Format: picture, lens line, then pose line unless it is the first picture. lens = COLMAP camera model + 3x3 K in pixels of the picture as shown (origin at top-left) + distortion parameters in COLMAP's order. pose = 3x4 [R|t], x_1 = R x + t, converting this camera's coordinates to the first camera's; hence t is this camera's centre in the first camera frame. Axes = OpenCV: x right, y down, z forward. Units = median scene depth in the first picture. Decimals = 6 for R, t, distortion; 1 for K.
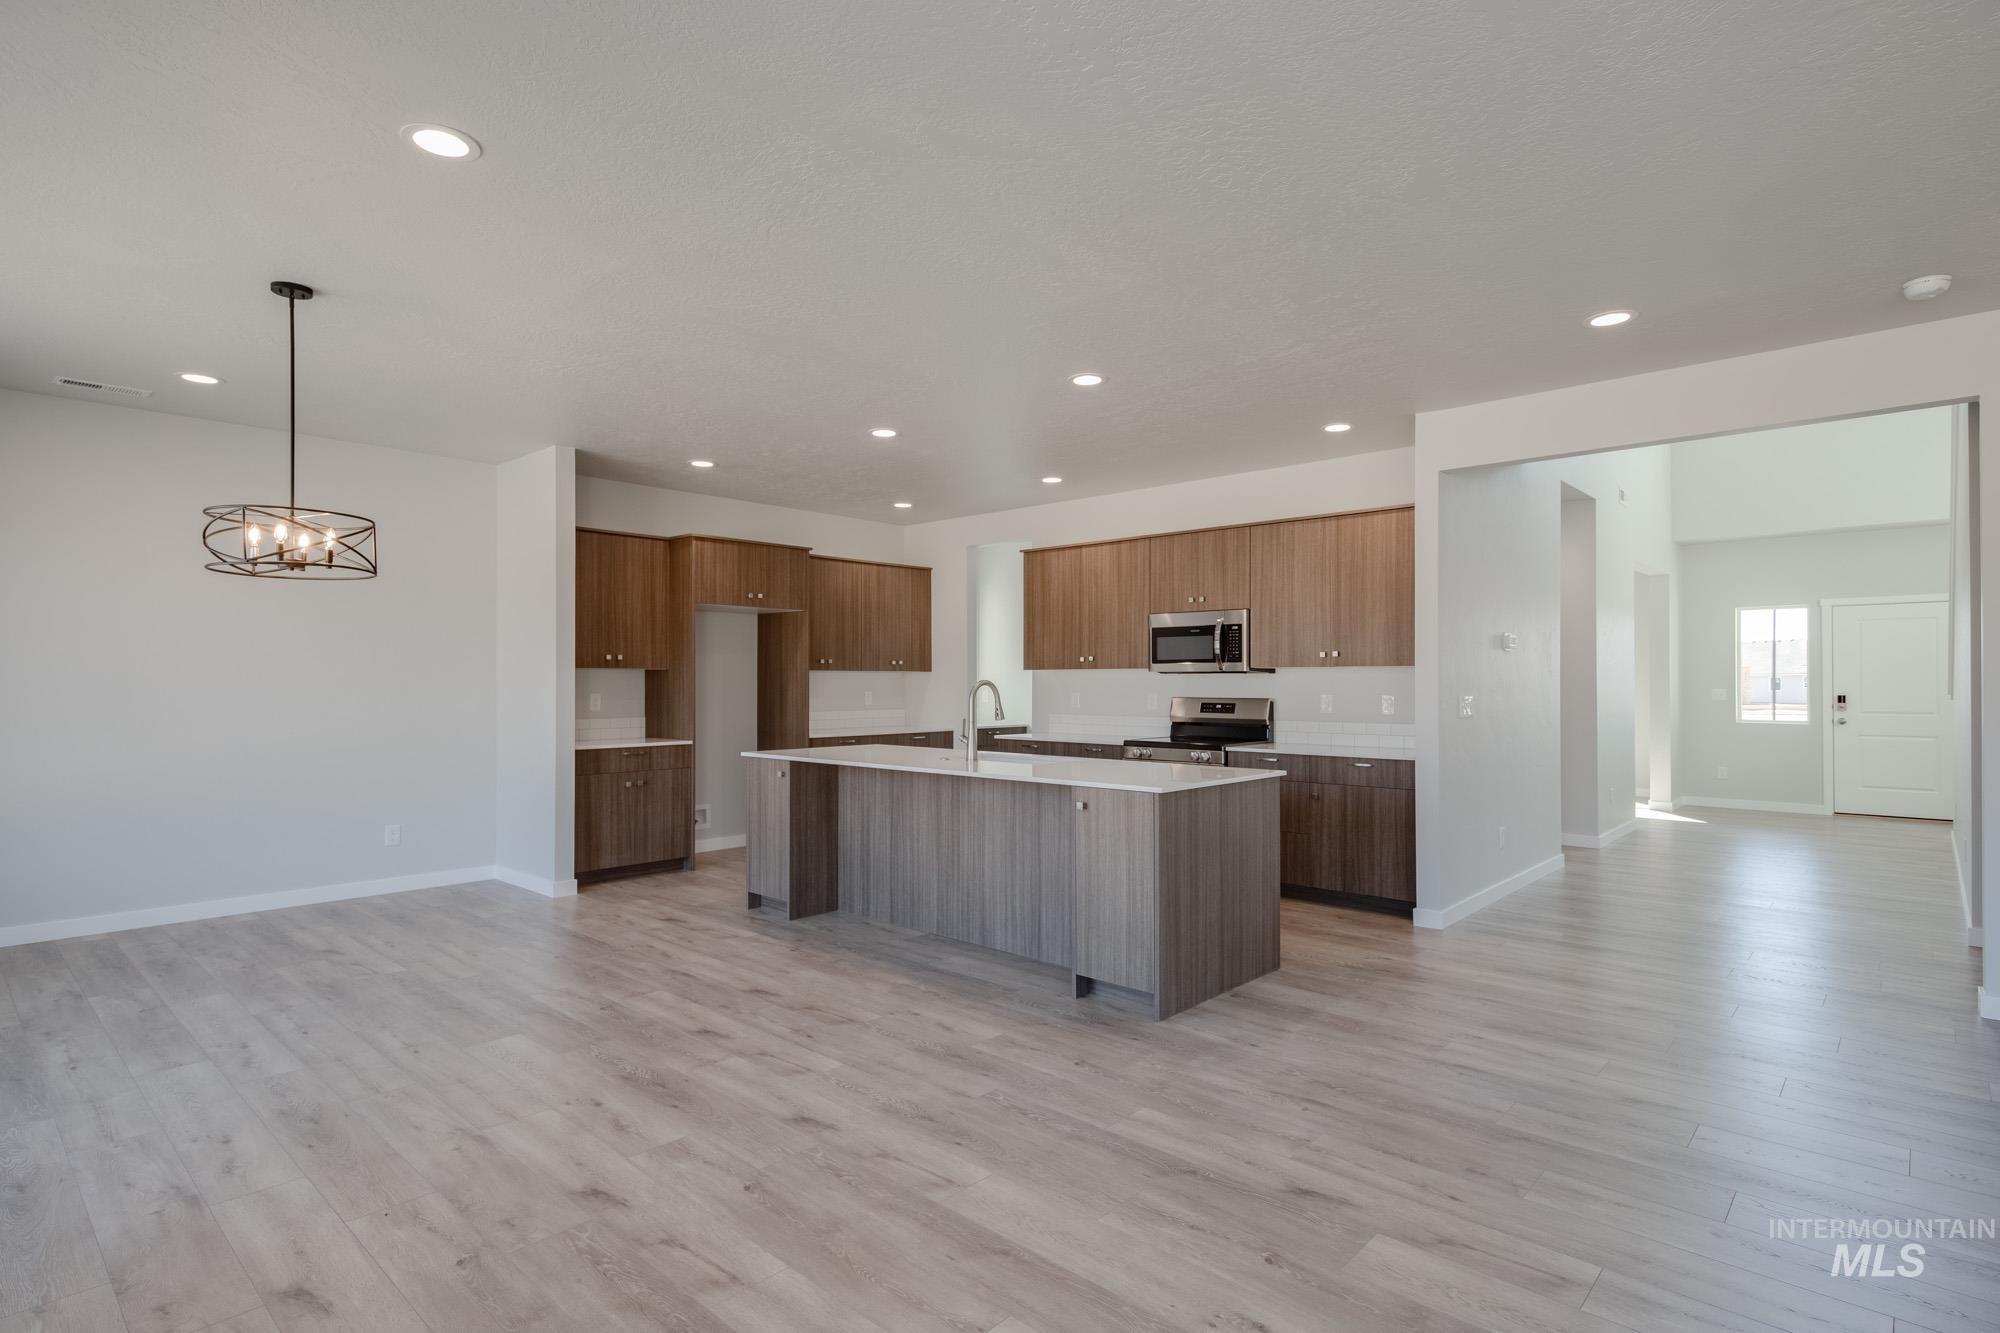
lens RADIAL K [[996.8, 0, 993.6], [0, 996.8, 676.0], [0, 0, 1]] dist [0.020776, -0.009061]
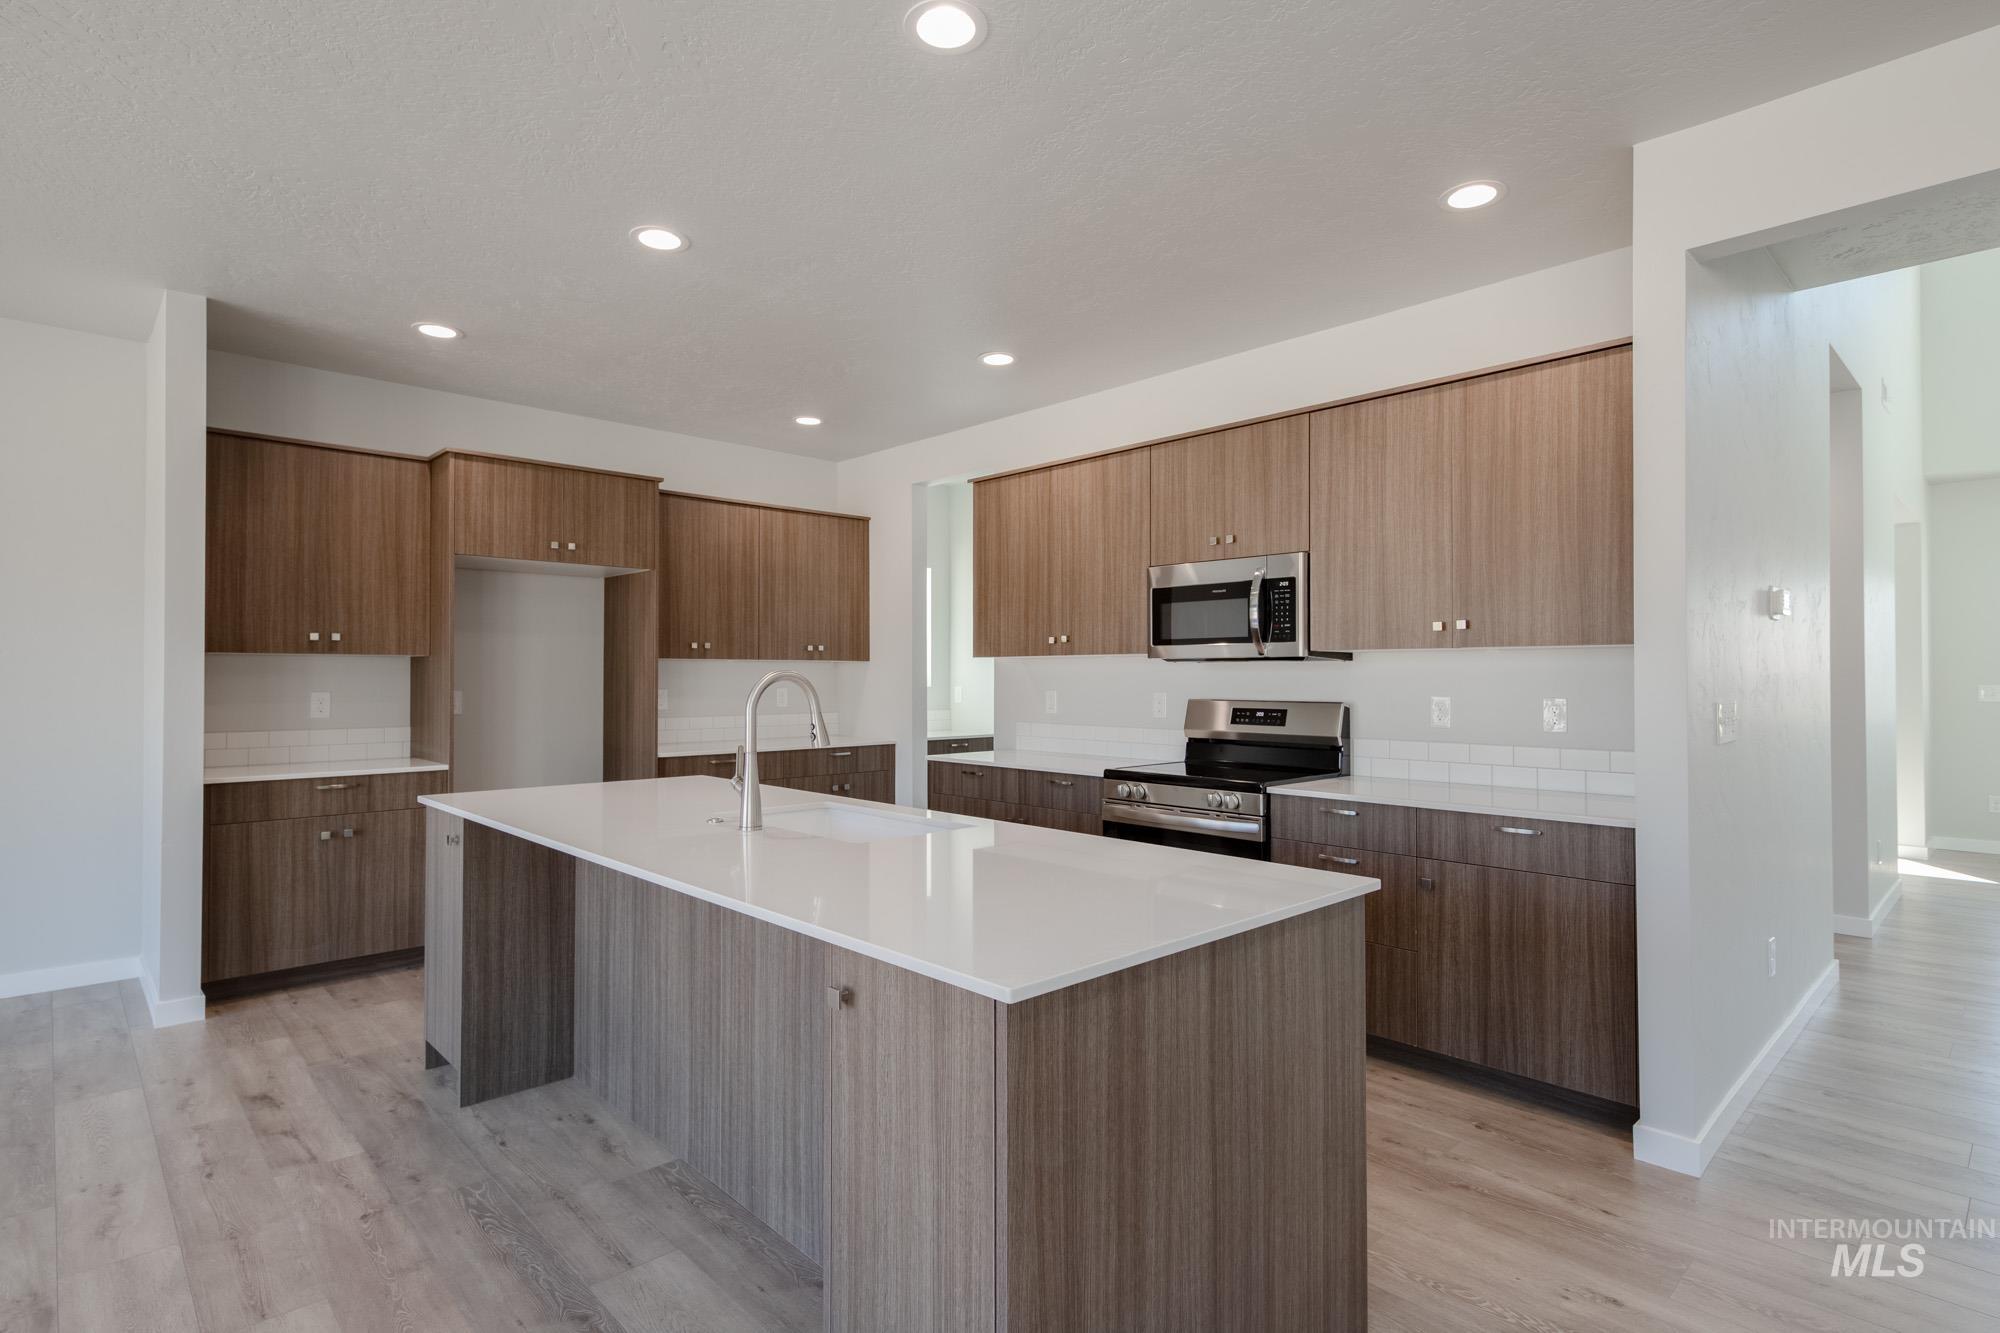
lens RADIAL K [[996.3, 0, 1000.0], [0, 996.3, 666.5], [0, 0, 1]] dist [0.021547, -0.007712]
pose [[0.997927, -0.000994, -0.064345, 0.110915], [0.000938, 0.999999, -0.000900, 0.001372], [0.064346, 0.000838, 0.997927, 0.393906]]
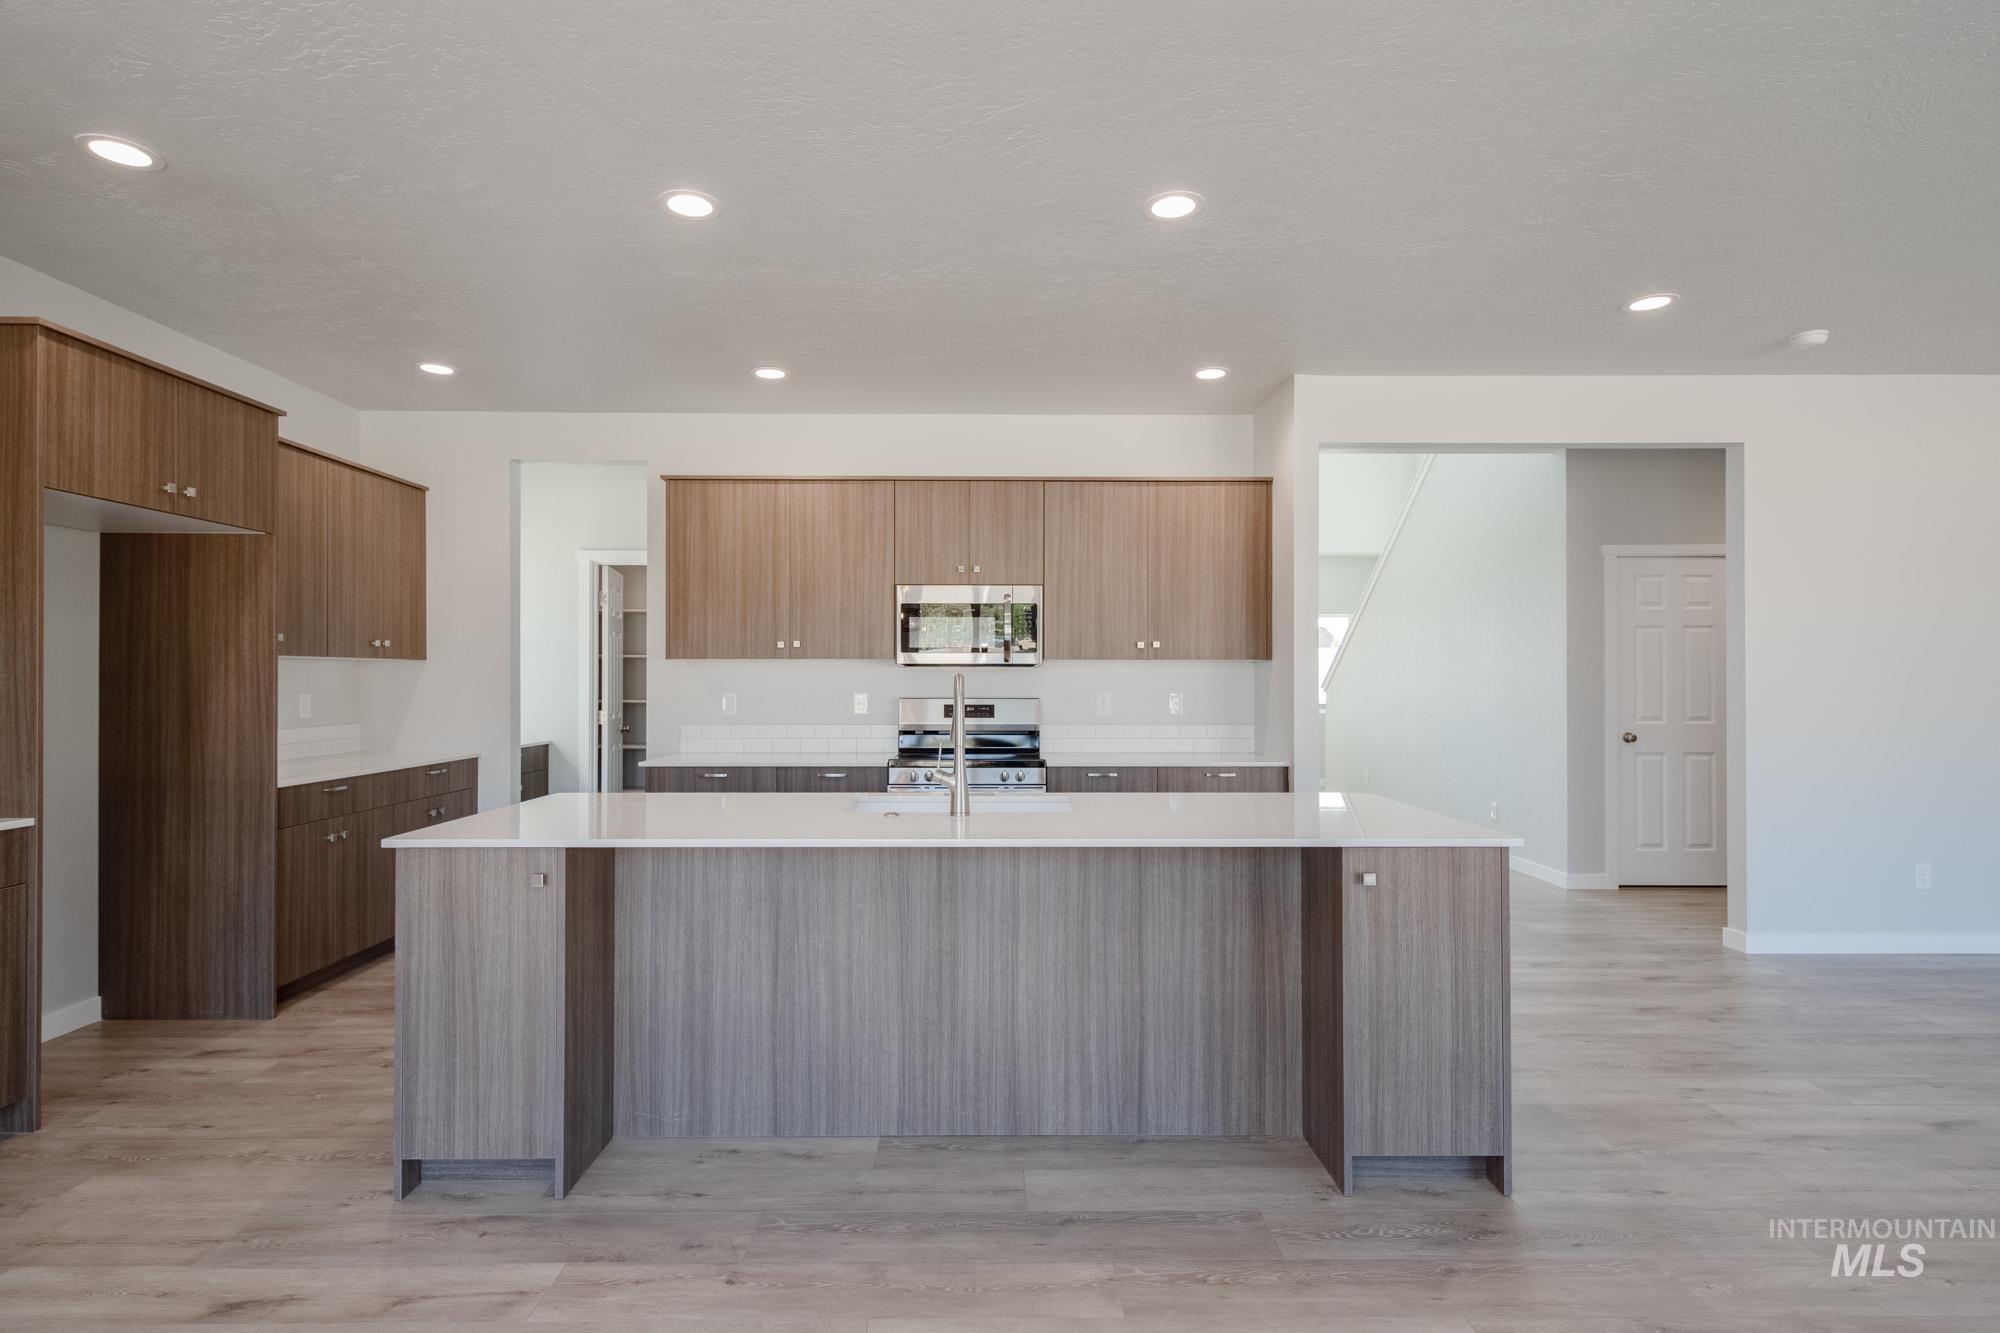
lens RADIAL K [[996.8, 0, 993.6], [0, 996.8, 676.0], [0, 0, 1]] dist [0.020776, -0.009061]
pose [[0.726325, 0.002022, 0.687348, -0.321426], [-0.006244, 0.999974, 0.003656, 0.001873], [-0.687323, -0.006948, 0.726319, 0.451612]]
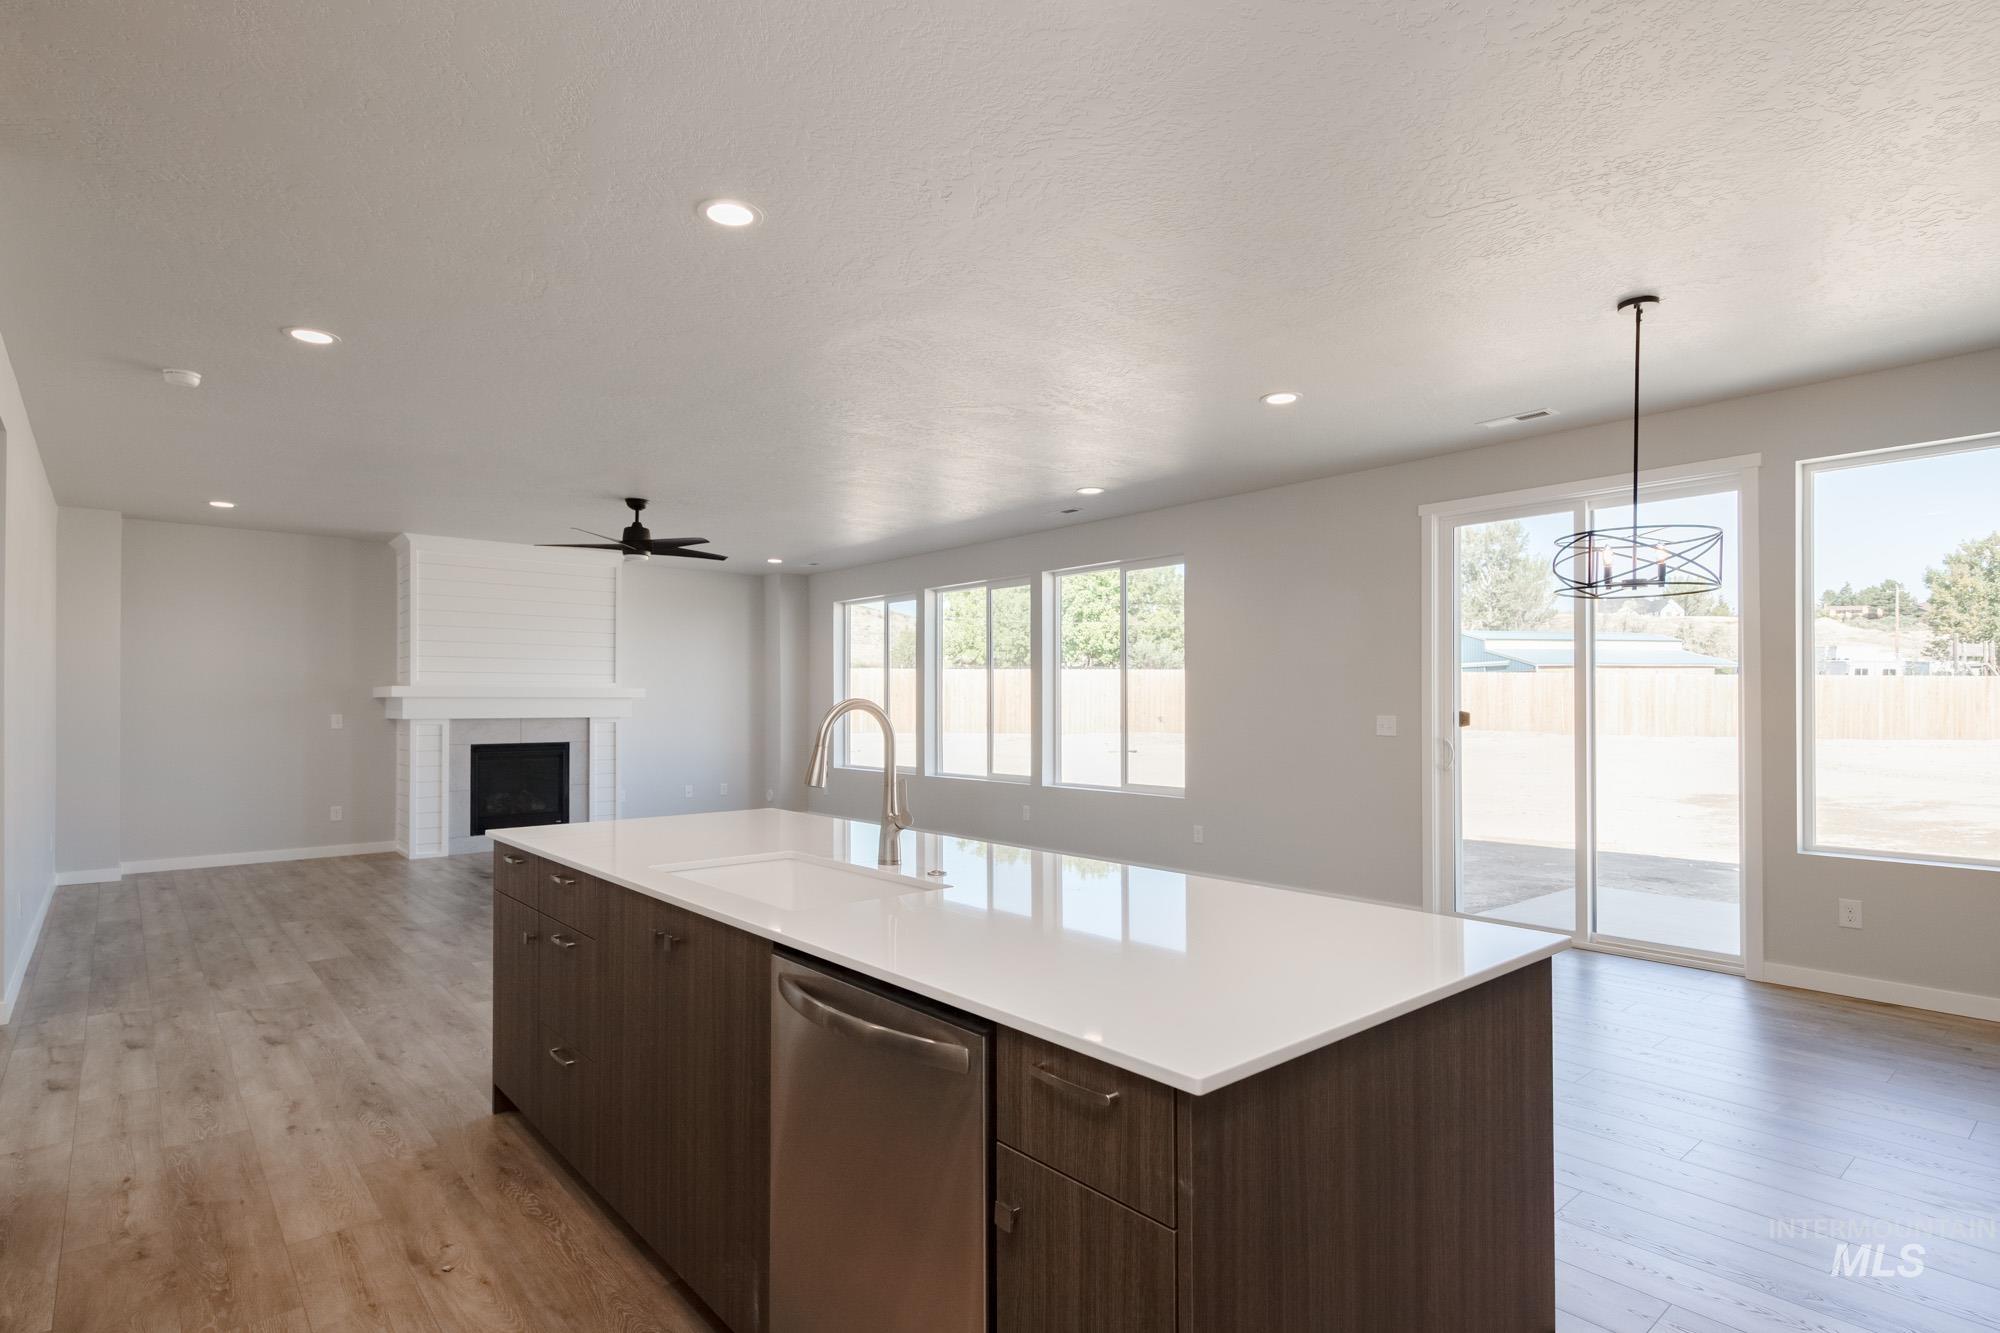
lens RADIAL K [[1007.4, 0, 993.7], [0, 1007.4, 696.0], [0, 0, 1]] dist [0.019609, -0.010182]
pose [[-0.993473, 0.002428, 0.114045, -0.103634], [0.000525, 0.999860, -0.016718, 0.008222], [-0.114070, -0.016549, -0.993335, 1.186502]]
